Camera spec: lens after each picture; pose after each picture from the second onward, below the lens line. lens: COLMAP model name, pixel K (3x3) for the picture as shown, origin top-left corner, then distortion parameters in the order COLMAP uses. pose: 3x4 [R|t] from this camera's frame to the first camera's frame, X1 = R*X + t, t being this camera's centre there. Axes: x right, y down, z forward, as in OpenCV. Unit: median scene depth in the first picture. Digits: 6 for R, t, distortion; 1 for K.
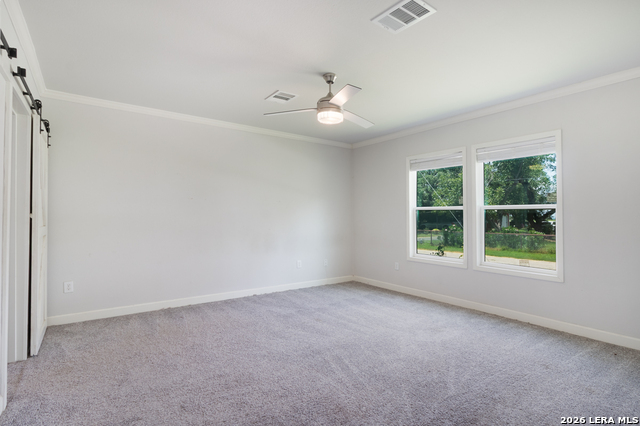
lens RADIAL K [[324.8, 0, 324.7], [0, 324.8, 214.5], [0, 0, 1]] dist [-0.005310, -0.000224]
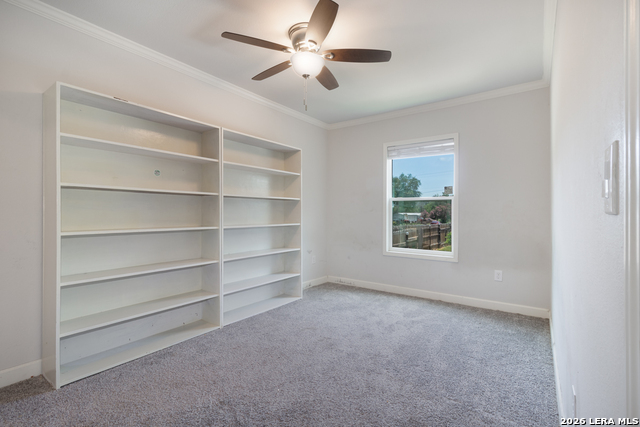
lens RADIAL K [[295.9, 0, 316.6], [0, 295.9, 208.3], [0, 0, 1]] dist [0.006520, -0.000454]
pose [[0.955245, -0.007064, 0.295731, -0.173140], [0.004617, 0.999949, 0.008974, -0.000916], [-0.295779, -0.007207, 0.955229, 0.251449]]
